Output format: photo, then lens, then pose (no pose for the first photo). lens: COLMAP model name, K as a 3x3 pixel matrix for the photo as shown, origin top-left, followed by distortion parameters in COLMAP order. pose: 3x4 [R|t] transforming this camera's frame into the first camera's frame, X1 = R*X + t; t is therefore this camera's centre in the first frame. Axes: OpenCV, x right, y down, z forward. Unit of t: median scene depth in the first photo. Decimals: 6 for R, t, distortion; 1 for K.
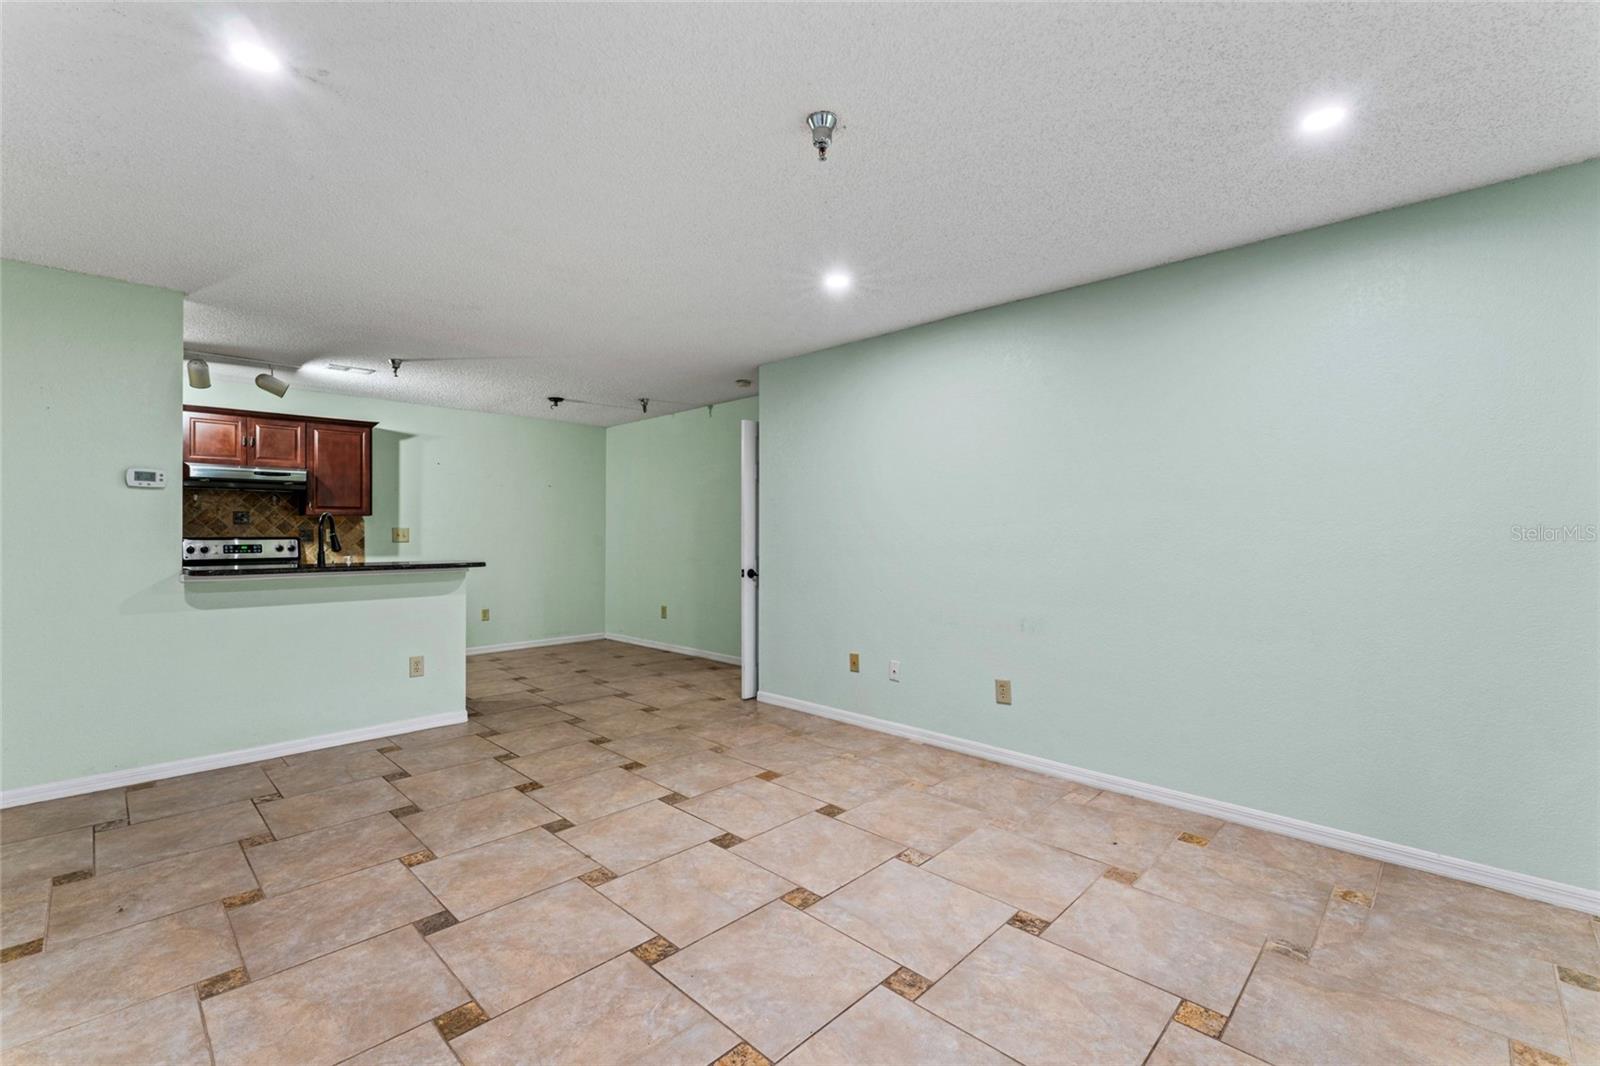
lens RADIAL K [[684.6, 0, 798.1], [0, 684.6, 533.1], [0, 0, 1]] dist [-0.001289, 0.000092]
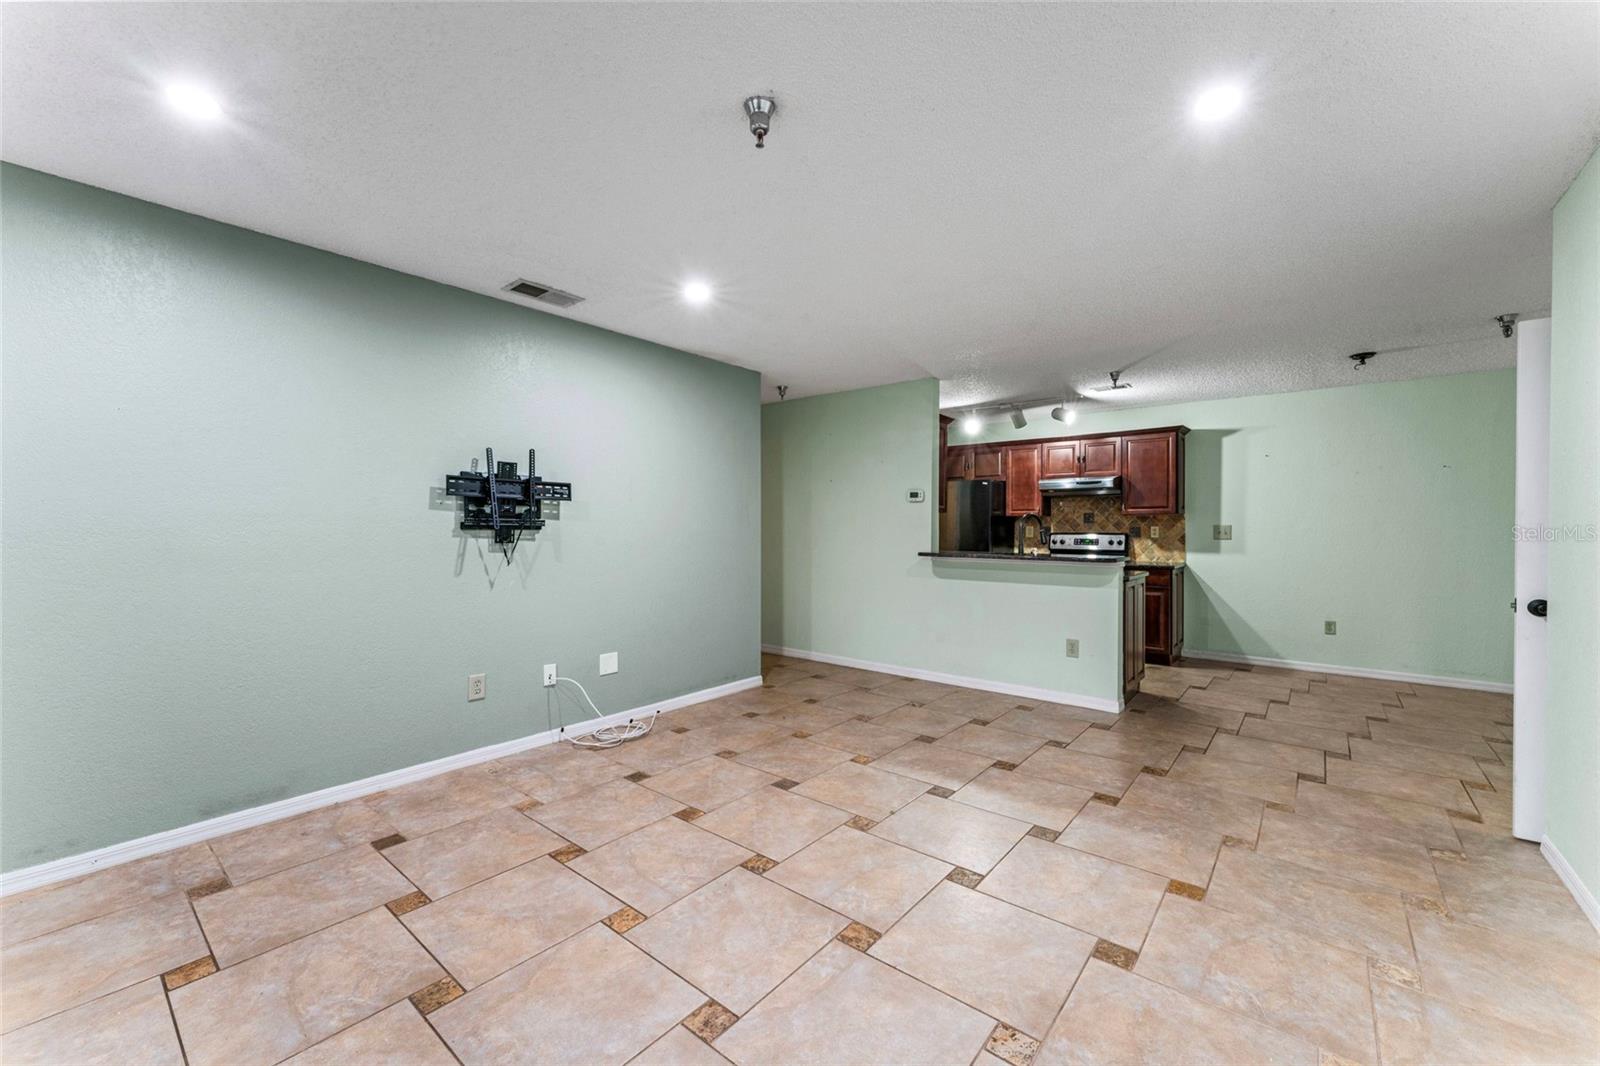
lens RADIAL K [[638.0, 0, 797.1], [0, 638.0, 530.2], [0, 0, 1]] dist [0.000492, 0.000095]
pose [[0.081001, 0.002899, -0.996710, 0.534653], [-0.004915, 0.999985, 0.002509, 0.001002], [0.996702, 0.004696, 0.081014, 0.549464]]
